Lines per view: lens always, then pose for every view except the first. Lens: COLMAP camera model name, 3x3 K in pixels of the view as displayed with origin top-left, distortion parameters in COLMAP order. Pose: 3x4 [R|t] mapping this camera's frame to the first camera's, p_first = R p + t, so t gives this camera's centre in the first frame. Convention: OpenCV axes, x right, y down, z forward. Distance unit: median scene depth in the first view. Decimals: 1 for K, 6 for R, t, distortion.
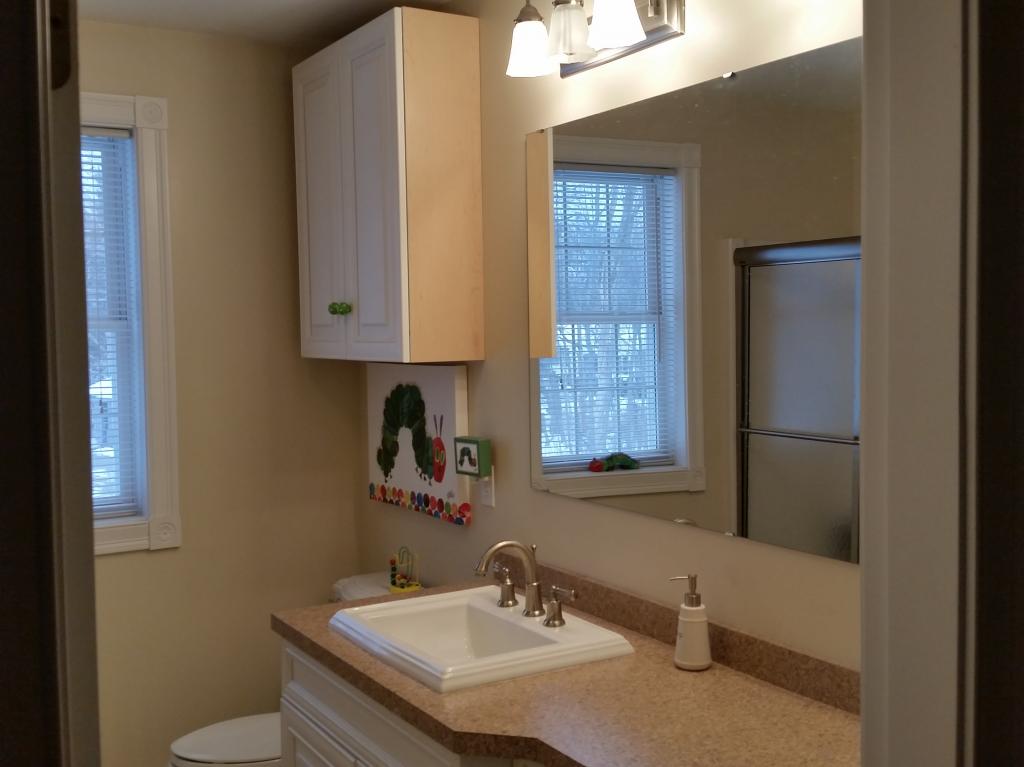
lens RADIAL K [[1115.3, 0, 512.0], [0, 1115.3, 383.5], [0, 0, 1]] dist [0.164508, -0.453477]
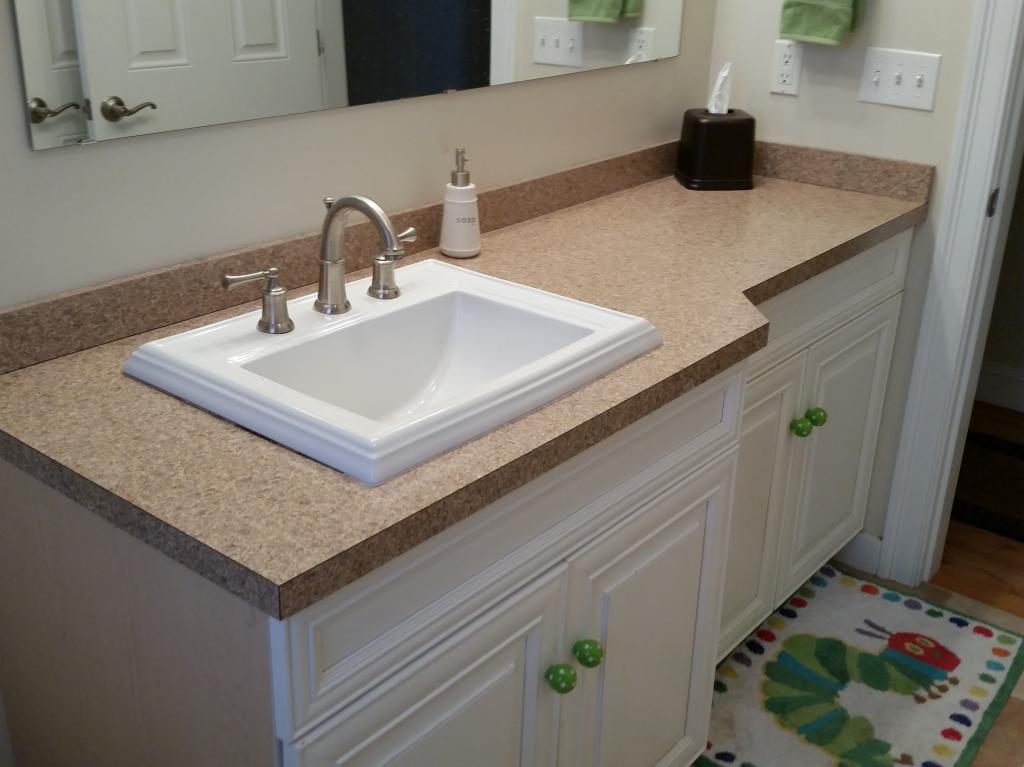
lens RADIAL K [[1115.3, 0, 512.0], [0, 1115.3, 383.5], [0, 0, 1]] dist [0.164508, -0.453477]
pose [[-0.326160, -0.382495, 0.864475, -0.701643], [0.023030, 0.910997, 0.411768, -0.020795], [-0.945034, 0.154211, -0.288322, 1.311310]]
